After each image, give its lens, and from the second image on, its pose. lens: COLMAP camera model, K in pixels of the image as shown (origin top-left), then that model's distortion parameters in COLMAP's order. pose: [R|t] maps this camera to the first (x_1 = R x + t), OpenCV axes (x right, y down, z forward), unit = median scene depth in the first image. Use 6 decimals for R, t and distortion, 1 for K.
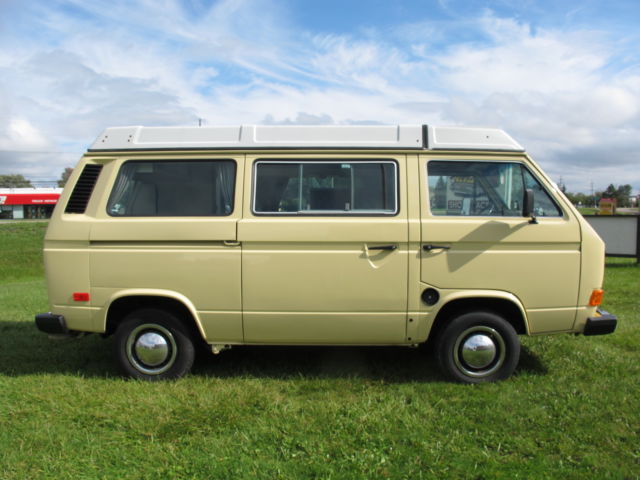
lens RADIAL K [[539.5, 0, 341.2], [0, 539.5, 246.7], [0, 0, 1]] dist [-0.146774, 0.101904]
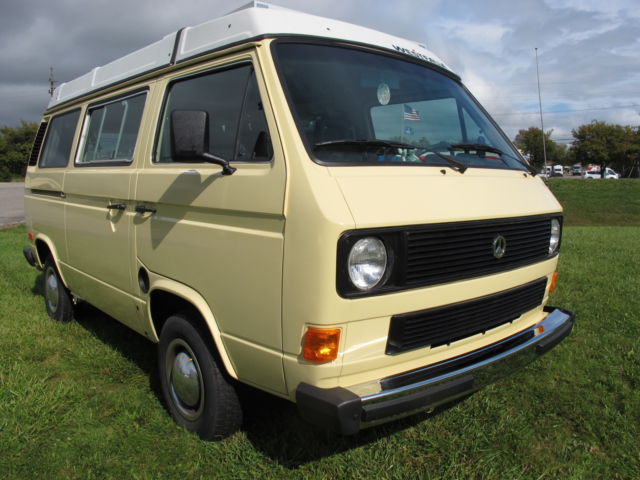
lens RADIAL K [[539.5, 0, 333.4], [0, 539.5, 243.2], [0, 0, 1]] dist [-0.146774, 0.101904]
pose [[0.666478, 0.101148, -0.738631, 0.830945], [-0.046199, 0.994453, 0.094494, -0.030774], [0.744092, -0.028854, 0.667454, 0.720063]]
